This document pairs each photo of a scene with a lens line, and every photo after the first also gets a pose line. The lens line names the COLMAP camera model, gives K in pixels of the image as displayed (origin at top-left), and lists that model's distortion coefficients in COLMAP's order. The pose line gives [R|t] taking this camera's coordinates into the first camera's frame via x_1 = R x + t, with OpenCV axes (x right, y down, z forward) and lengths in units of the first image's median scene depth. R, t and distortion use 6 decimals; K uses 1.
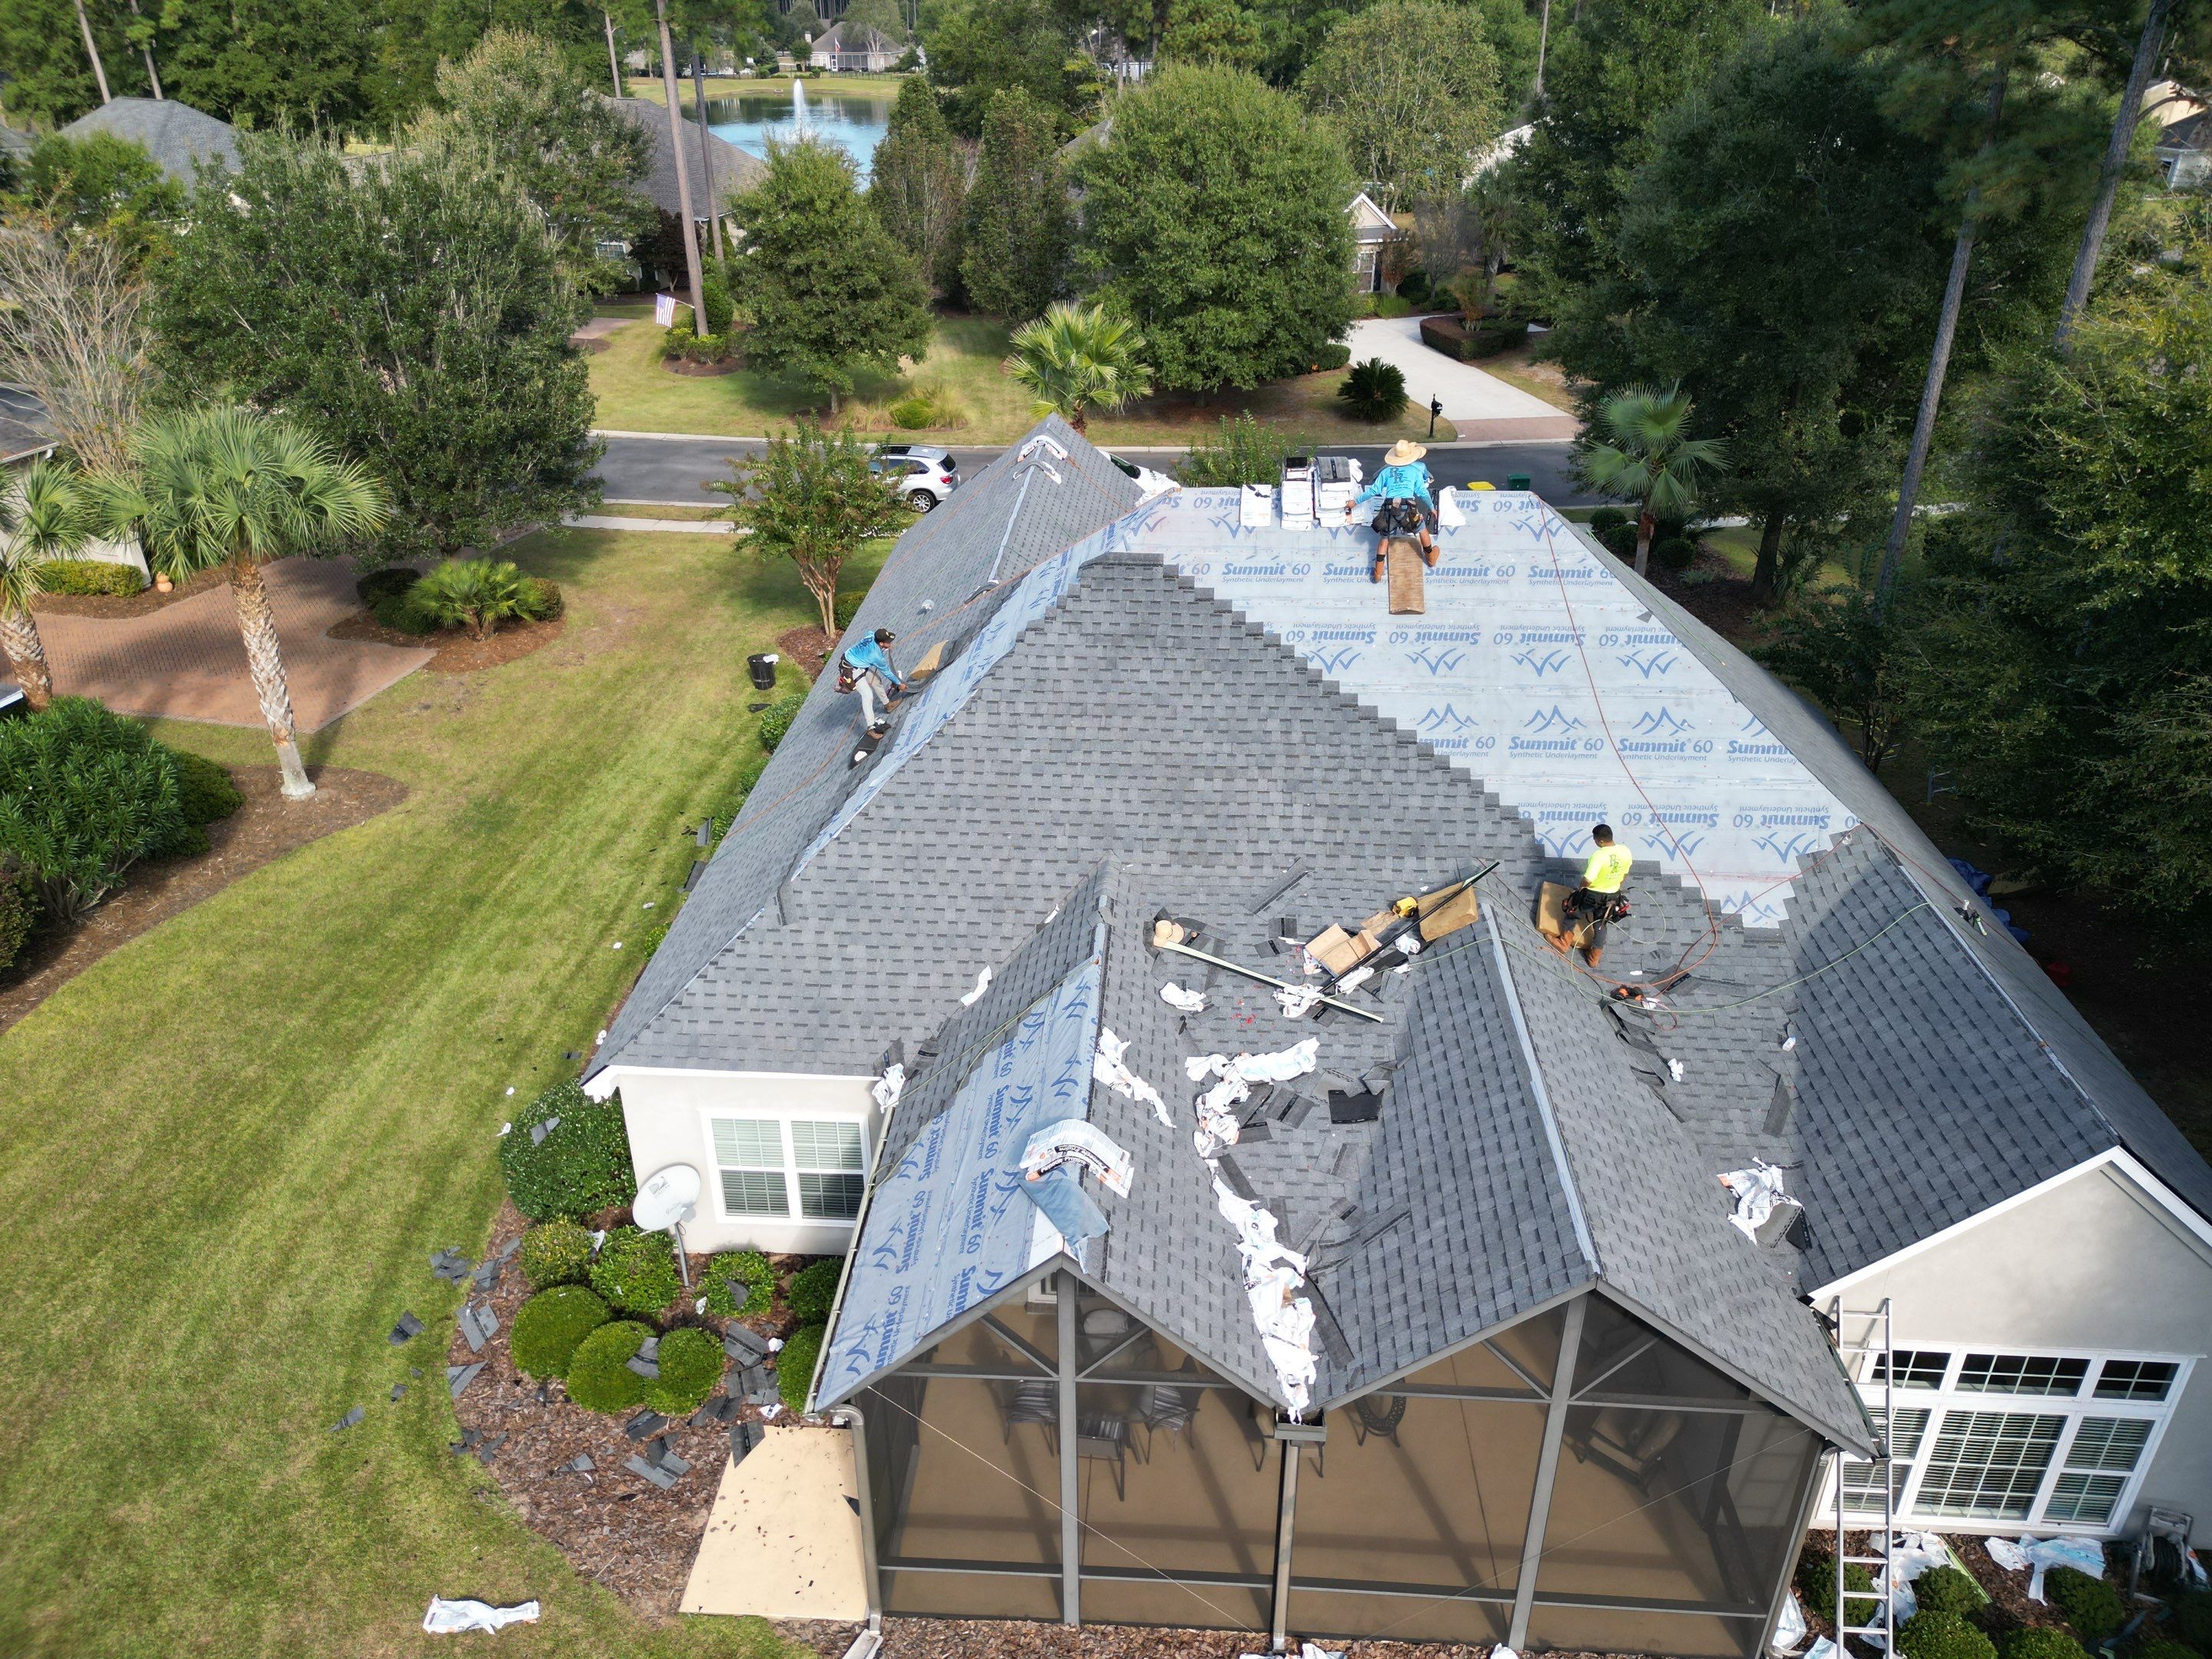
lens RADIAL K [[1554.1, 0, 1106.0], [0, 1554.1, 829.5], [0, 0, 1]] dist [0.065868, -0.065749]
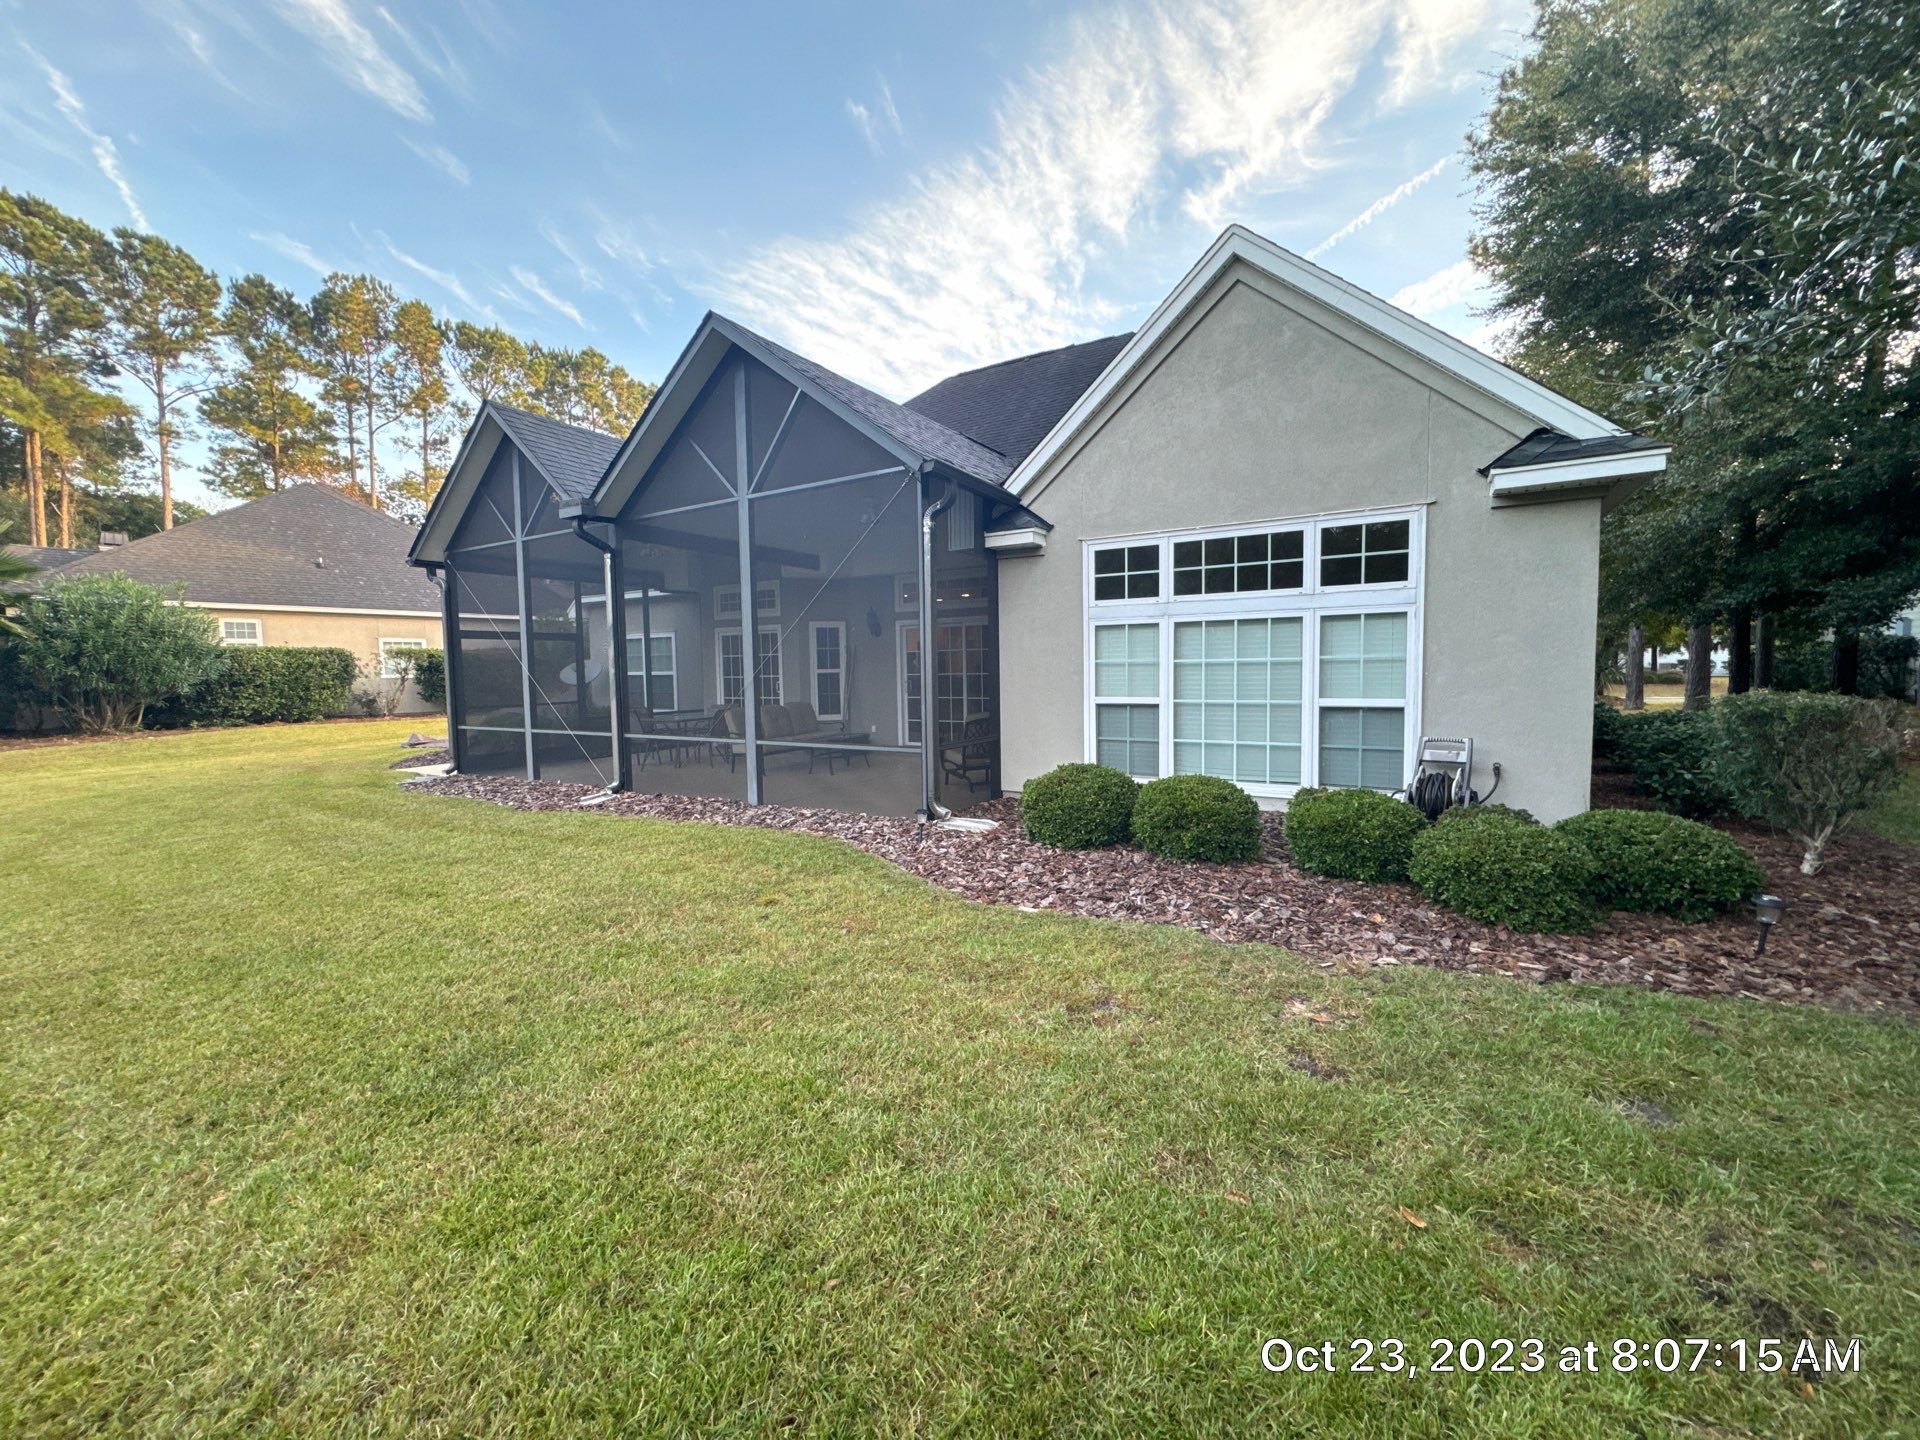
lens RADIAL K [[758.9, 0, 960.0], [0, 758.9, 720.0], [0, 0, 1]] dist [-0.004320, 0.000301]
pose [[0.887651, 0.023015, -0.459941, 0.498451], [-0.207231, 0.911877, -0.354311, 0.486121], [0.411255, 0.409819, 0.814198, 0.460091]]
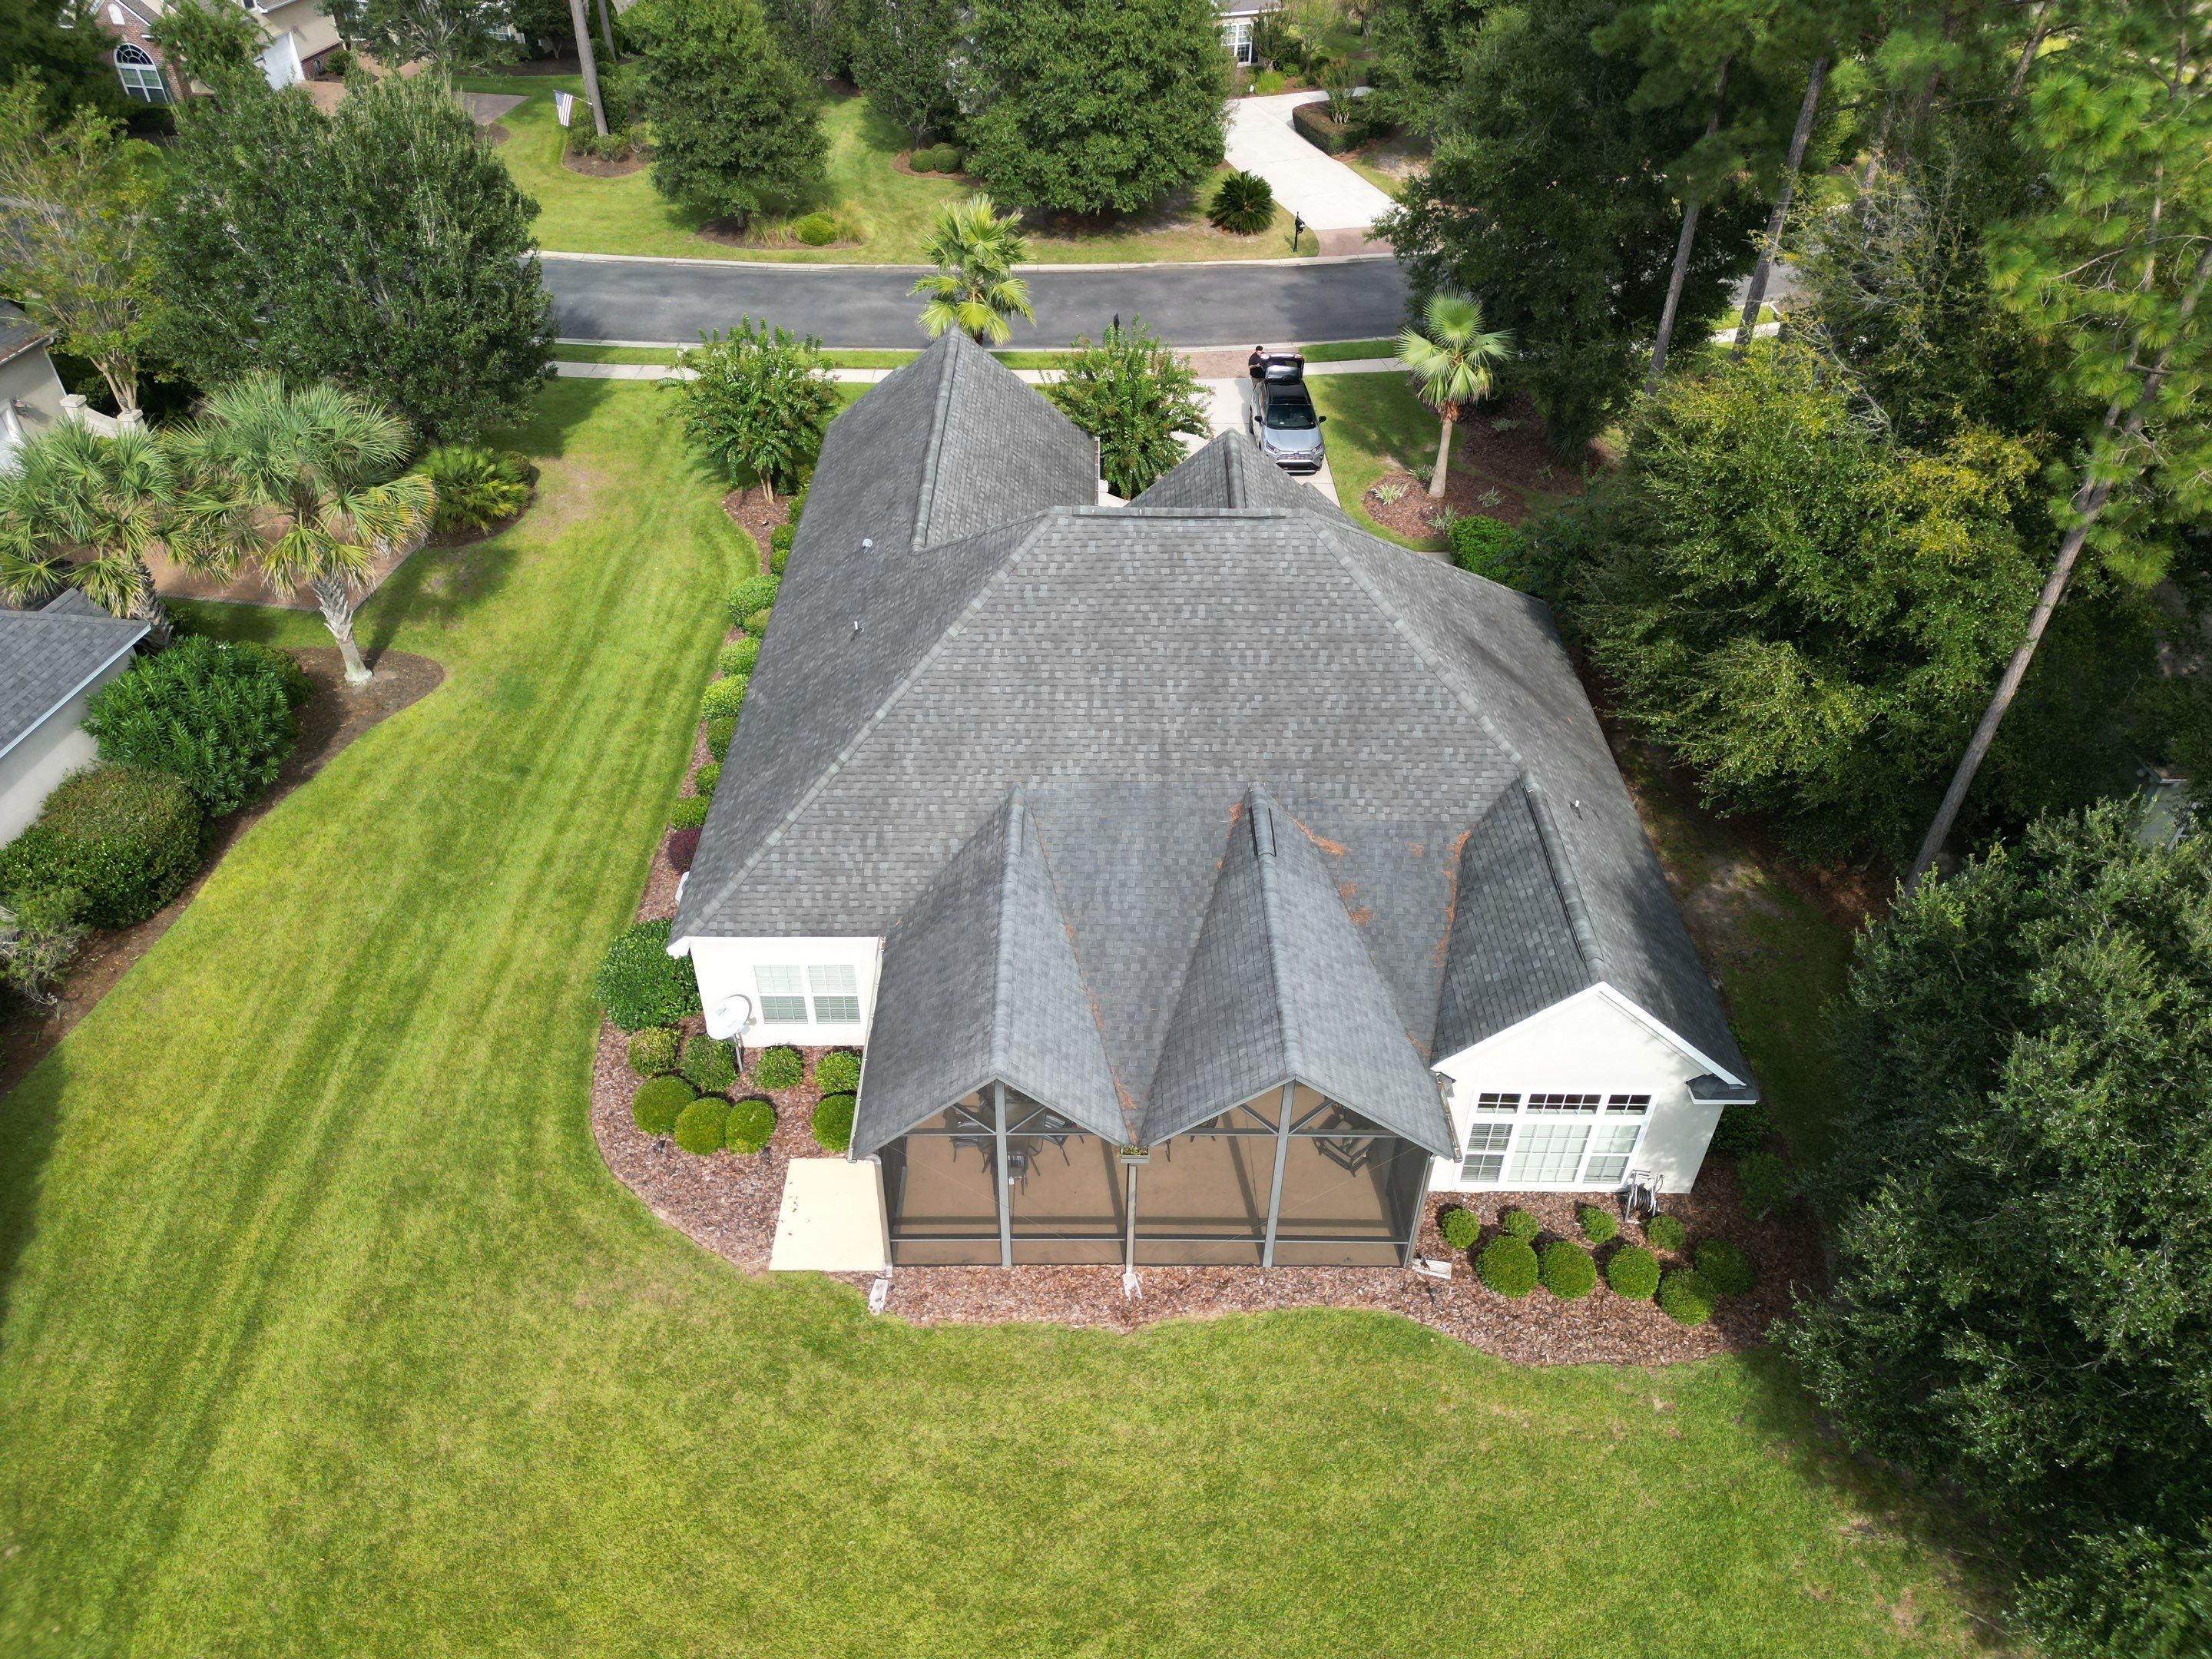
lens RADIAL K [[1554.1, 0, 1106.0], [0, 1554.1, 829.5], [0, 0, 1]] dist [0.065868, -0.065749]
pose [[0.997928, -0.030498, 0.056649, 0.002170], [0.018817, 0.980362, 0.196309, -0.218907], [-0.061523, -0.194836, 0.978904, -0.432213]]
